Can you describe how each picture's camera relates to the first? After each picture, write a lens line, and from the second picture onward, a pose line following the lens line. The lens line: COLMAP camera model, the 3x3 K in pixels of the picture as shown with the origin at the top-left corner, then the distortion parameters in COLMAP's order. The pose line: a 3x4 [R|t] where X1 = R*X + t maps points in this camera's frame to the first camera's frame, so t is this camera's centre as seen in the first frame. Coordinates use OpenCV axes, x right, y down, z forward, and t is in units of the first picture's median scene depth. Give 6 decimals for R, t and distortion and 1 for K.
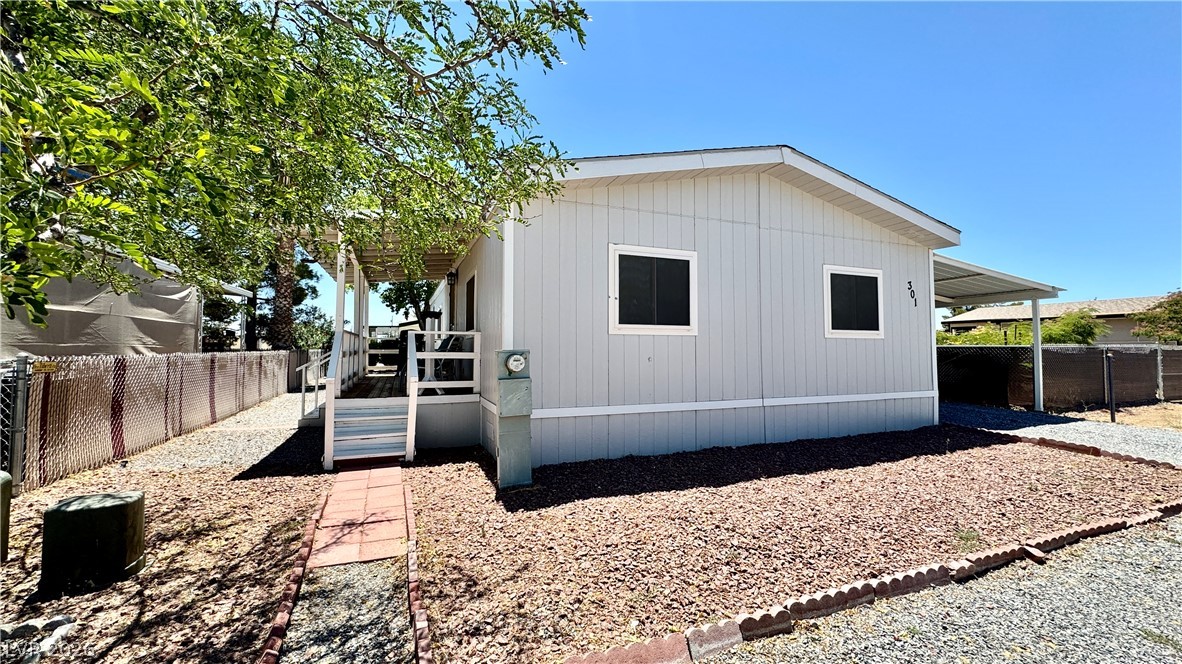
lens RADIAL K [[472.6, 0, 591.6], [0, 472.6, 329.8], [0, 0, 1]] dist [0.000553, -0.000085]
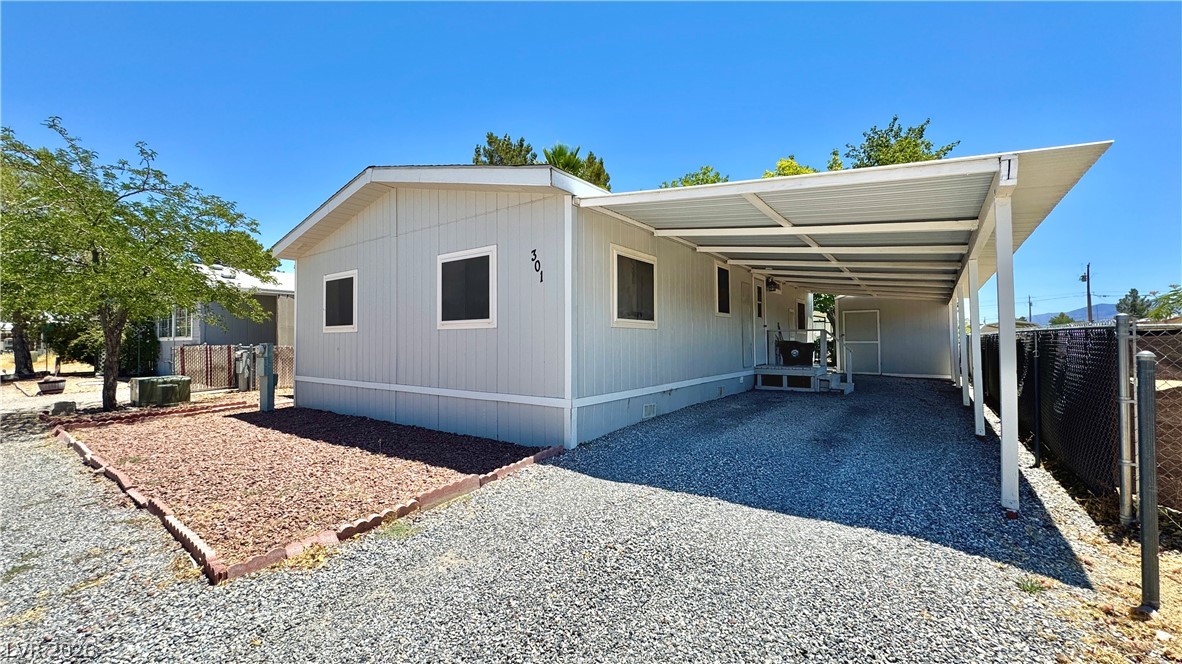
lens RADIAL K [[472.6, 0, 591.6], [0, 472.6, 329.8], [0, 0, 1]] dist [0.000553, -0.000085]
pose [[0.523258, -0.022462, -0.851879, 1.499890], [0.044665, 0.999001, 0.001093, 0.030776], [0.851003, -0.038621, 0.523738, 0.751708]]
